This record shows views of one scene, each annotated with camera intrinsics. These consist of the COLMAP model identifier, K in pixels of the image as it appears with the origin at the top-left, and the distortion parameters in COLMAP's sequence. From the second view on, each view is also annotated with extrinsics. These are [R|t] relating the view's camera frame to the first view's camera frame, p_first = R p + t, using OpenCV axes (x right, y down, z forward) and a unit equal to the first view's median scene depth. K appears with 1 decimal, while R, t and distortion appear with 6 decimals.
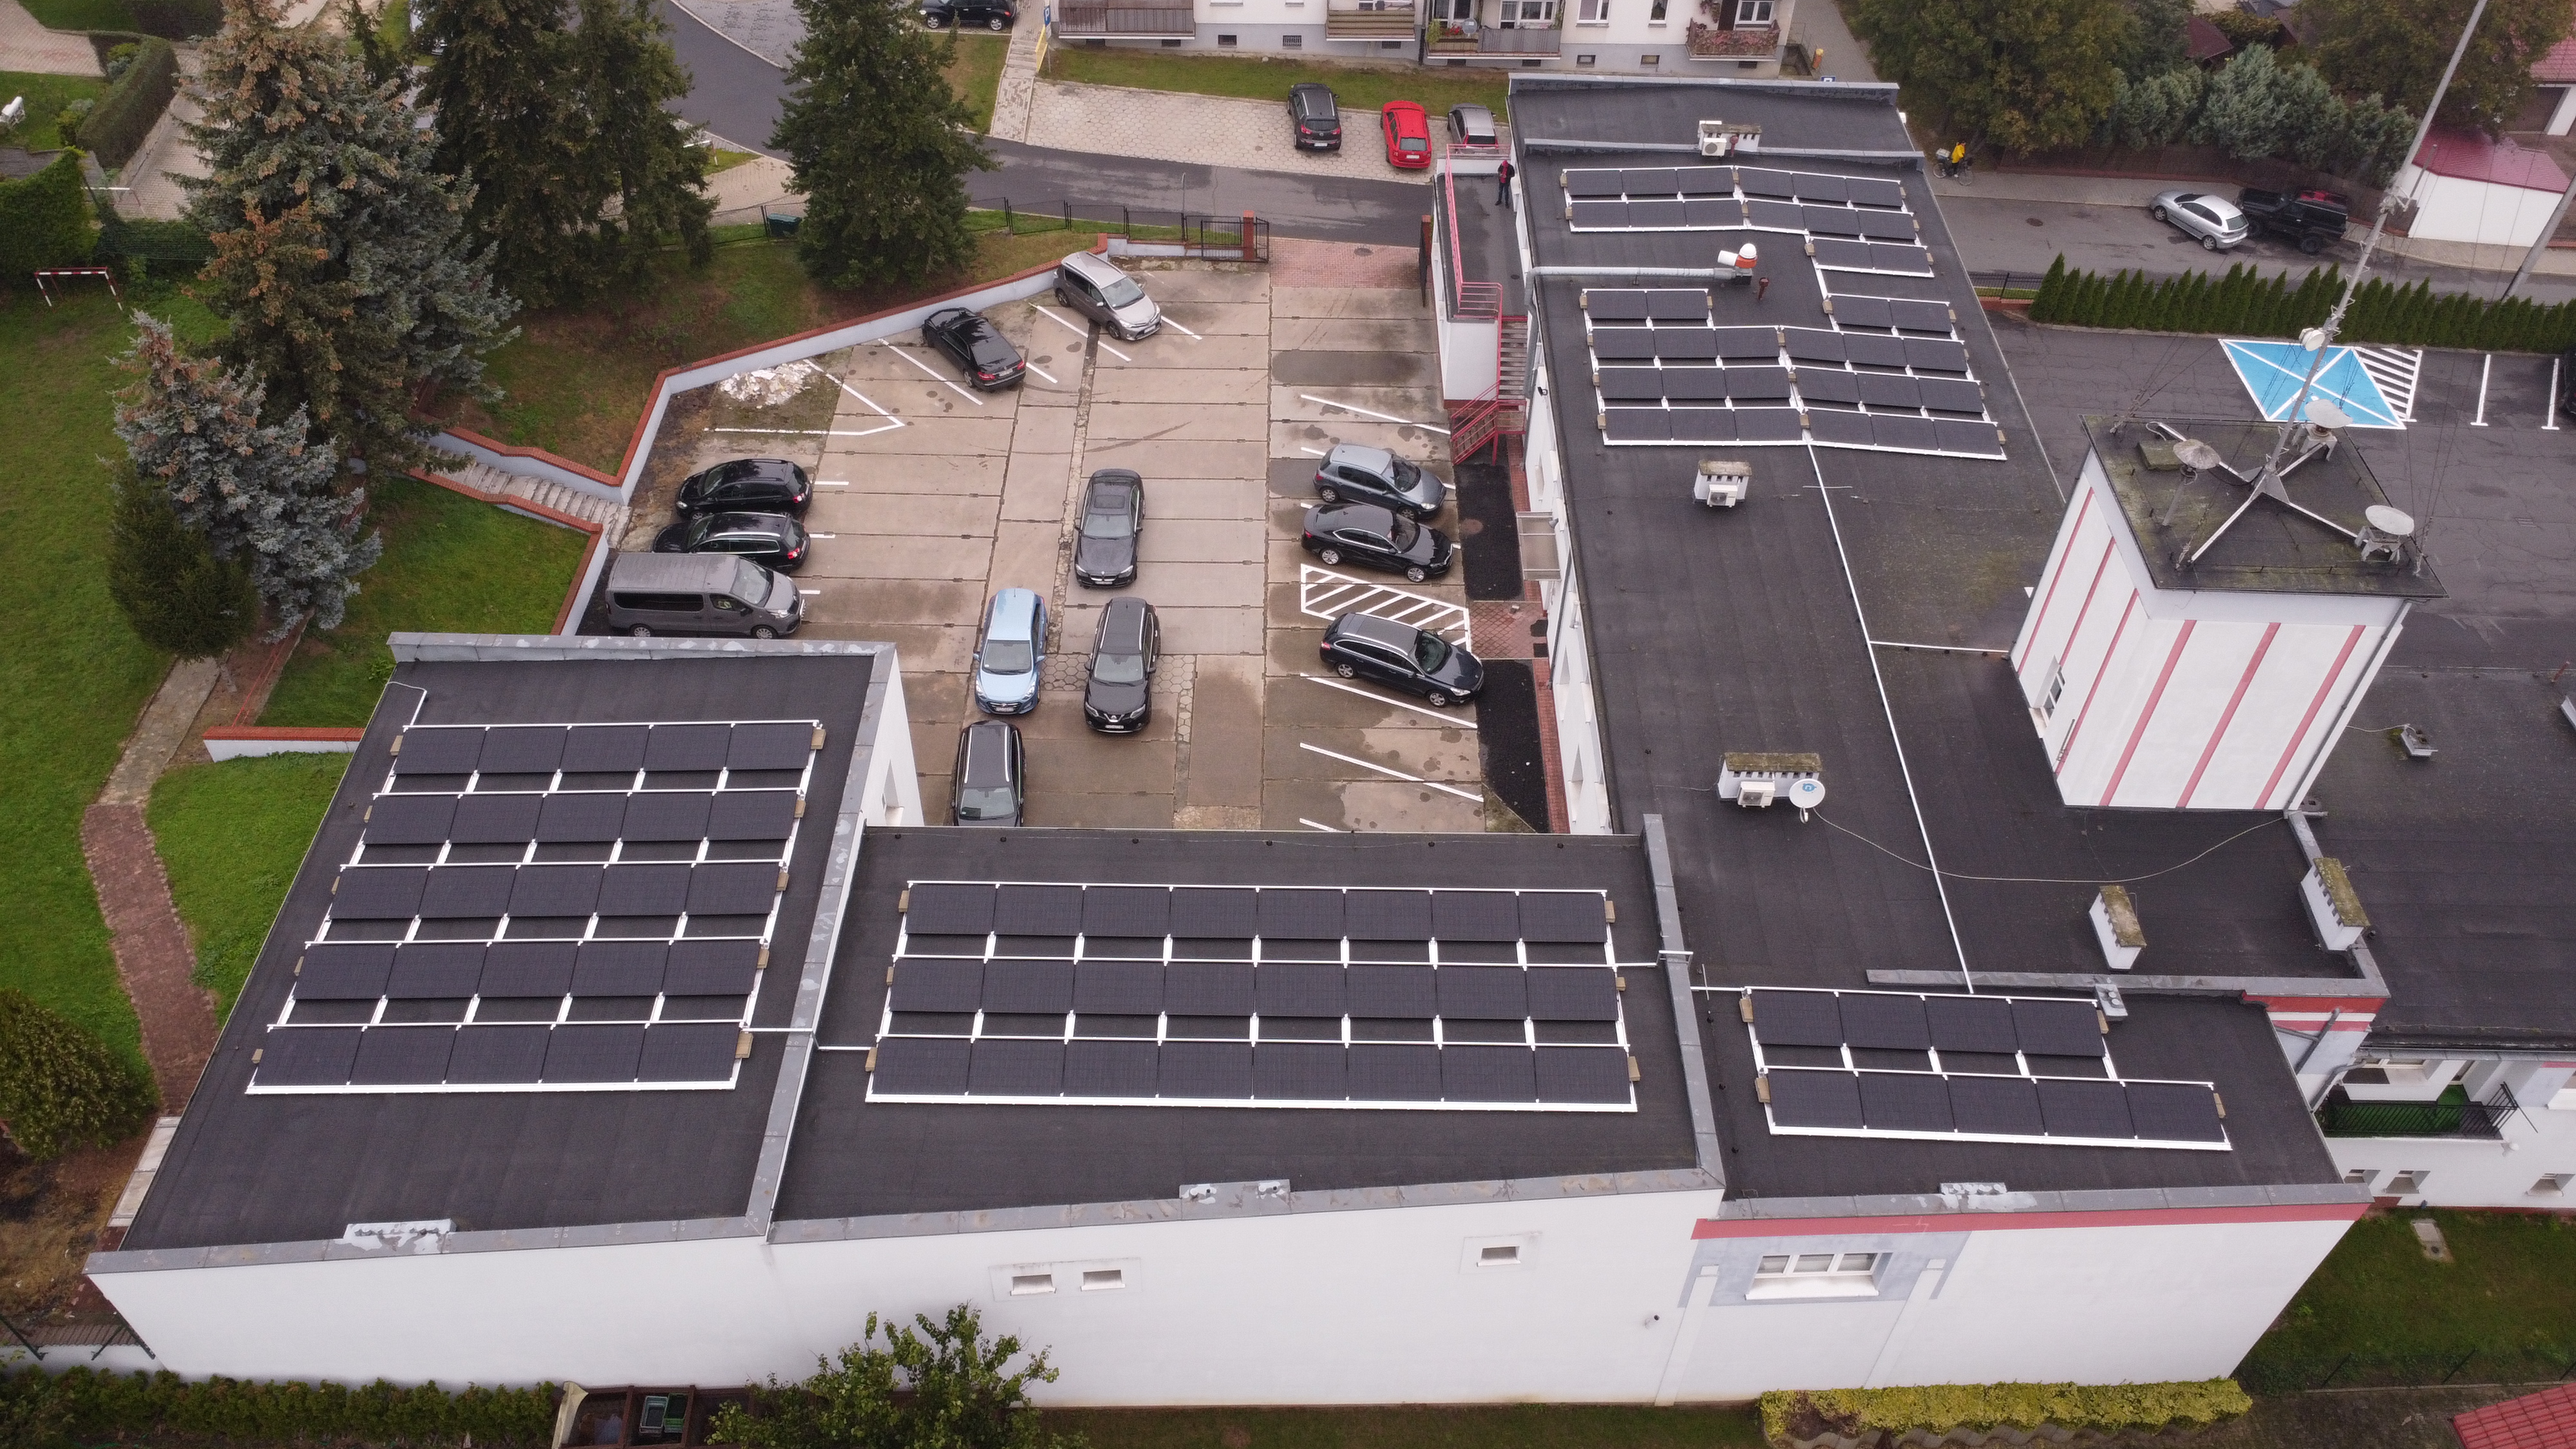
lens RADIAL K [[1931.8, 0, 1288.0], [0, 1931.8, 724.5], [0, 0, 1]] dist [0.006525, -0.005792]
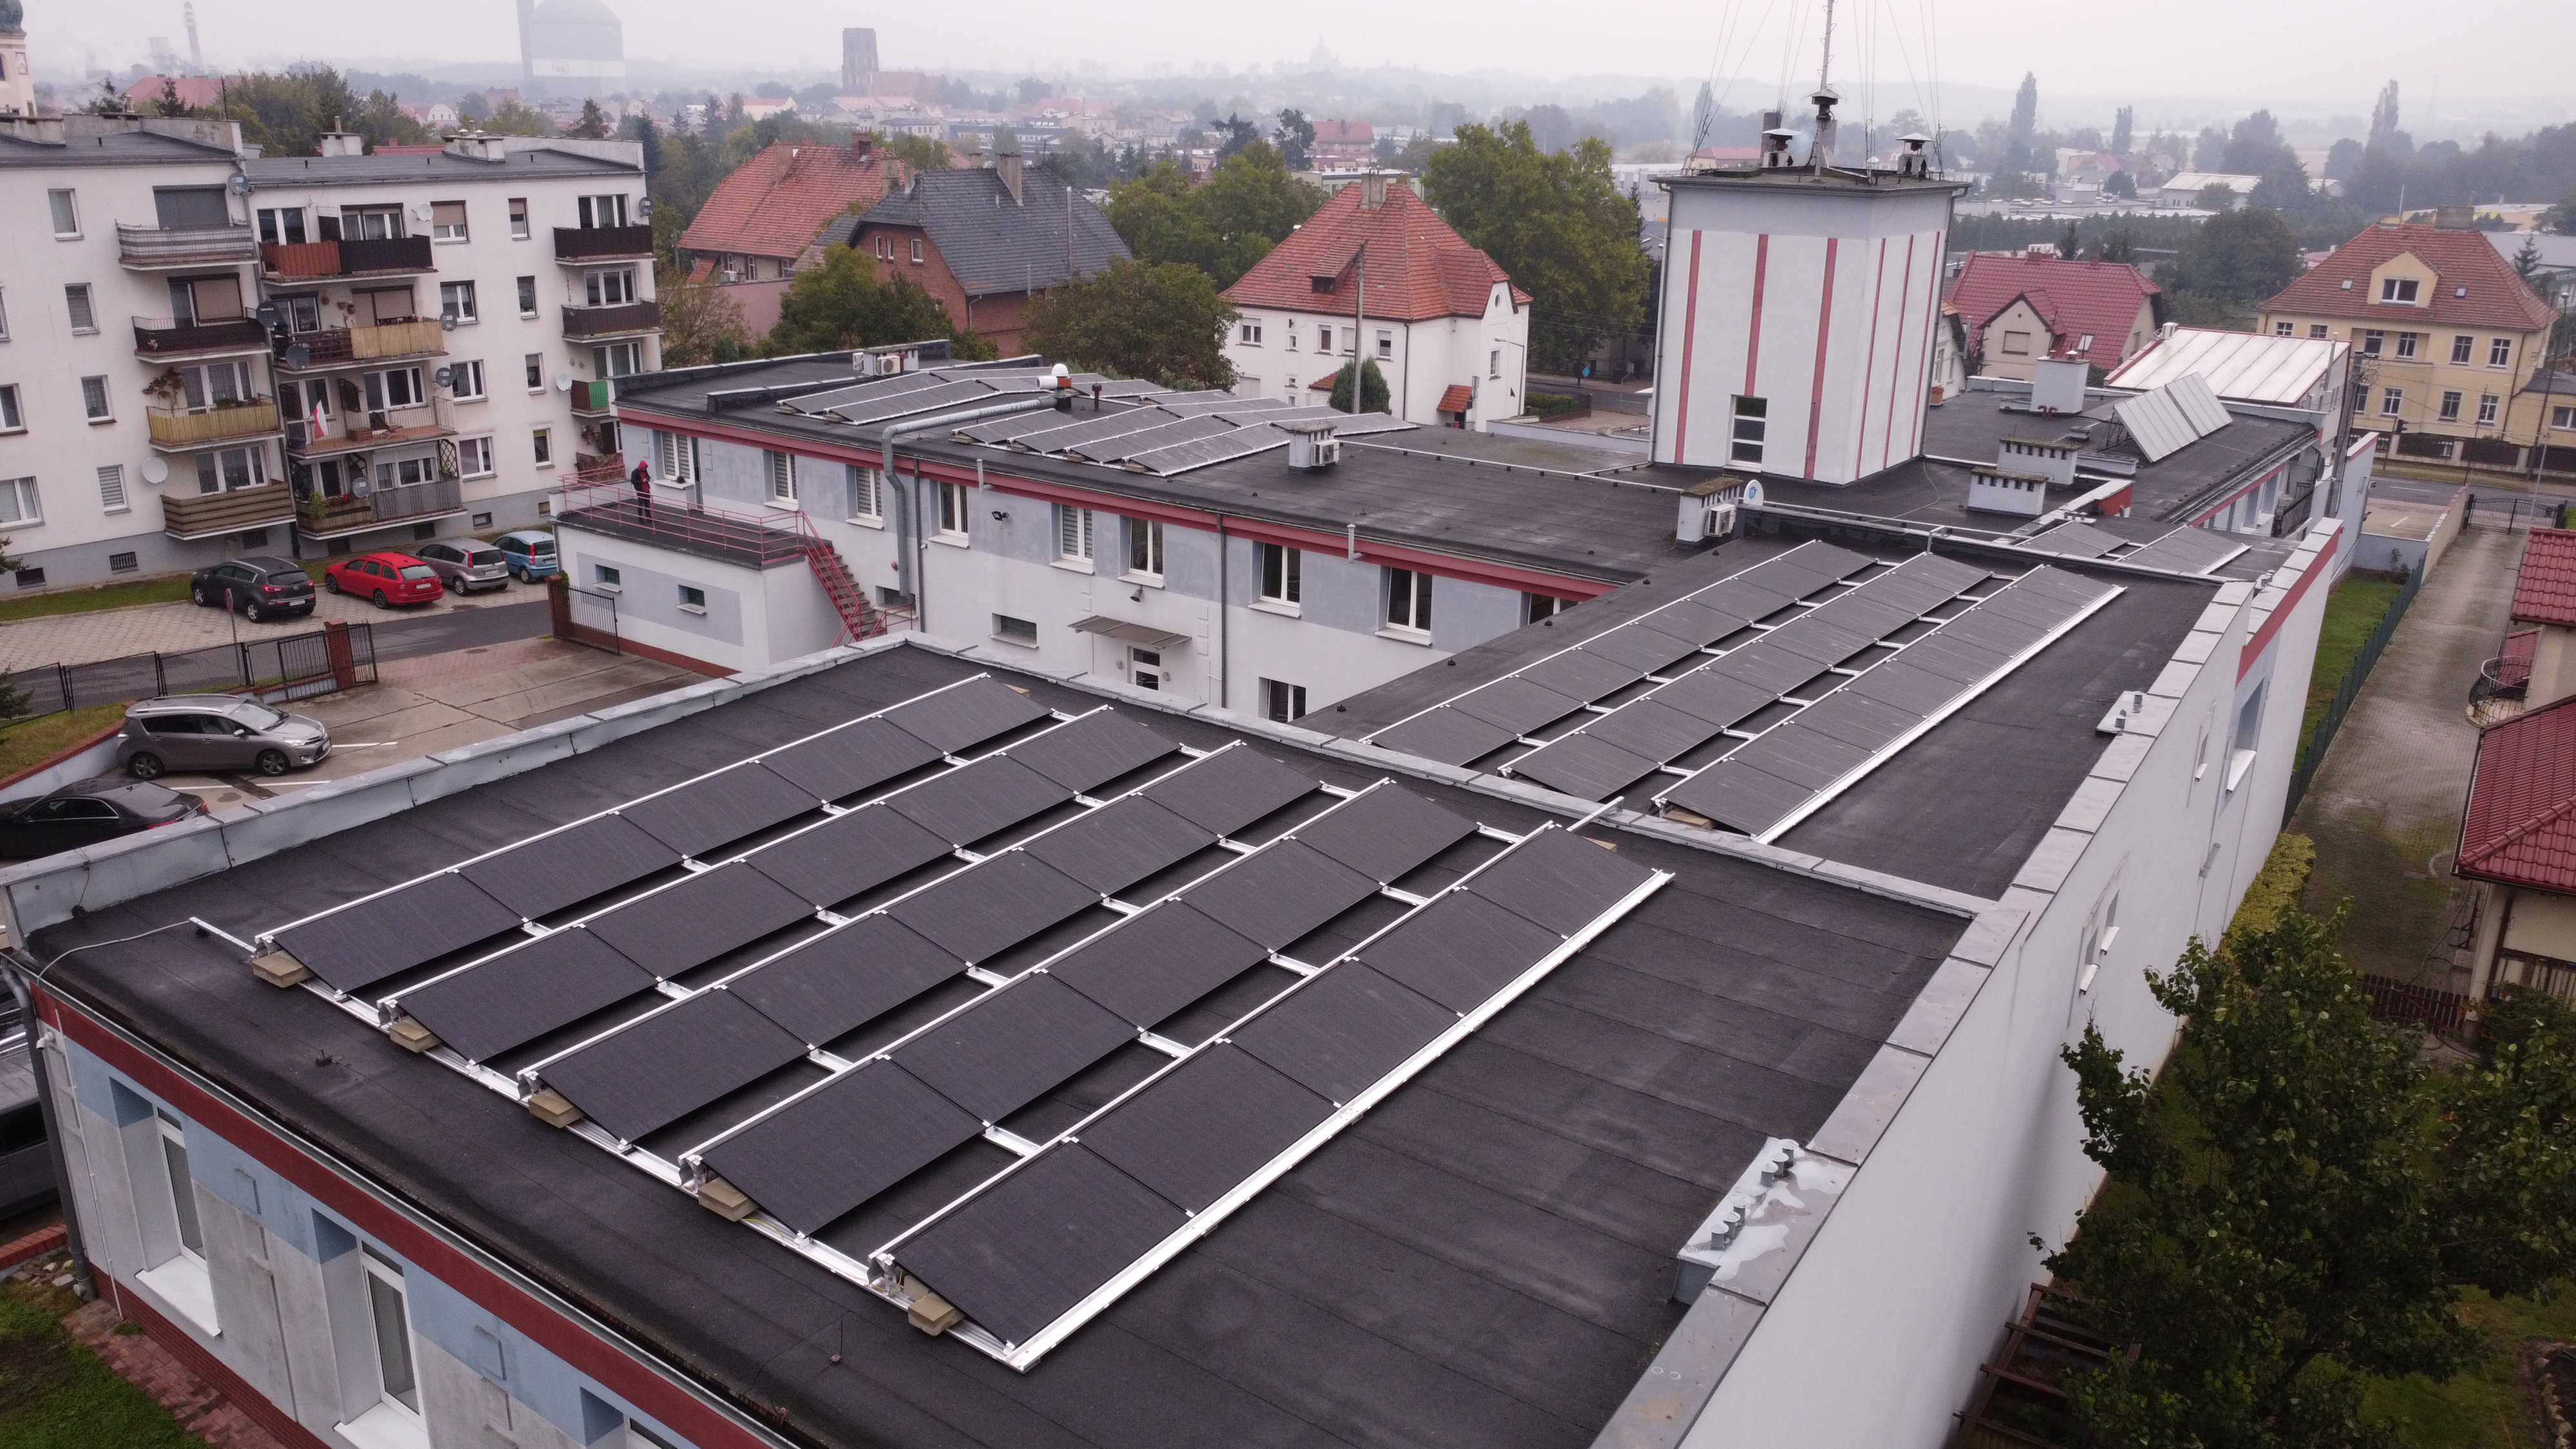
lens RADIAL K [[1931.8, 0, 1288.0], [0, 1931.8, 724.5], [0, 0, 1]] dist [0.006525, -0.005792]
pose [[0.597432, -0.263286, 0.757466, -0.448256], [0.564109, 0.809328, -0.163614, 0.109764], [-0.569962, 0.525042, 0.632040, 0.425390]]
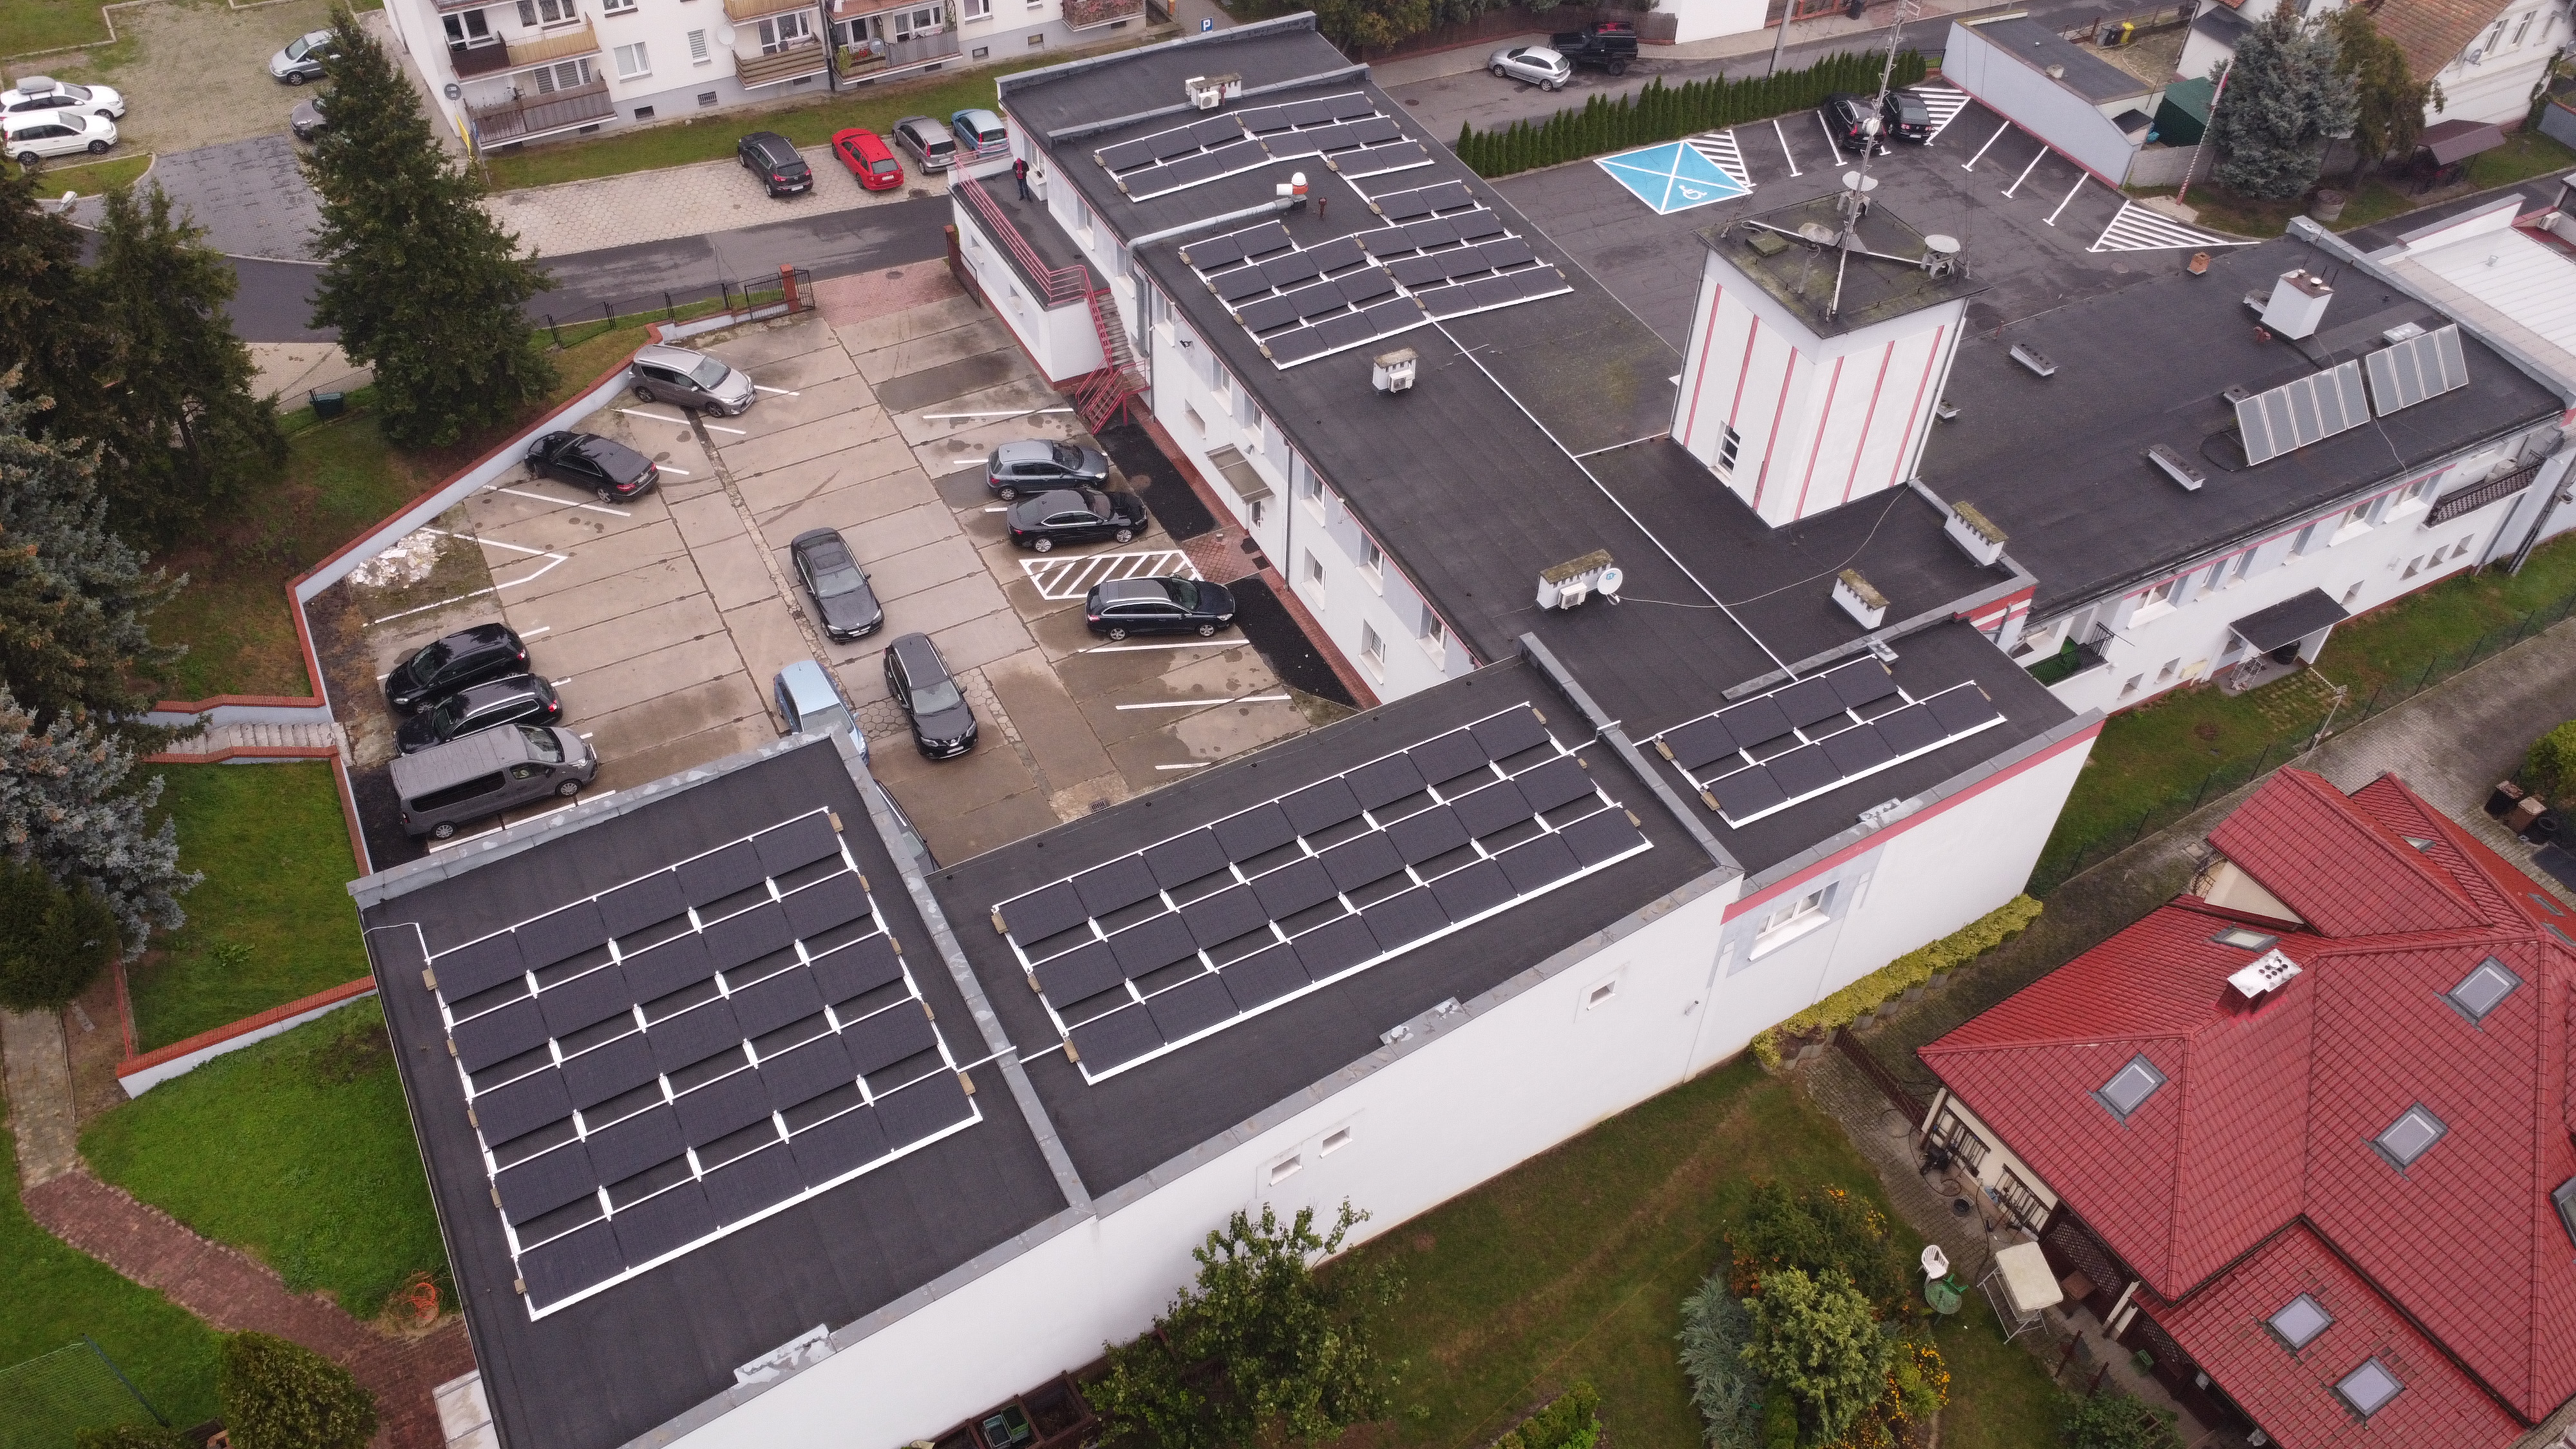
lens RADIAL K [[1931.8, 0, 1288.0], [0, 1931.8, 724.5], [0, 0, 1]] dist [0.006525, -0.005792]
pose [[0.879471, -0.337867, 0.335226, -0.258295], [0.332235, 0.940136, 0.075918, -0.029311], [-0.340808, 0.044606, 0.939074, -0.060453]]
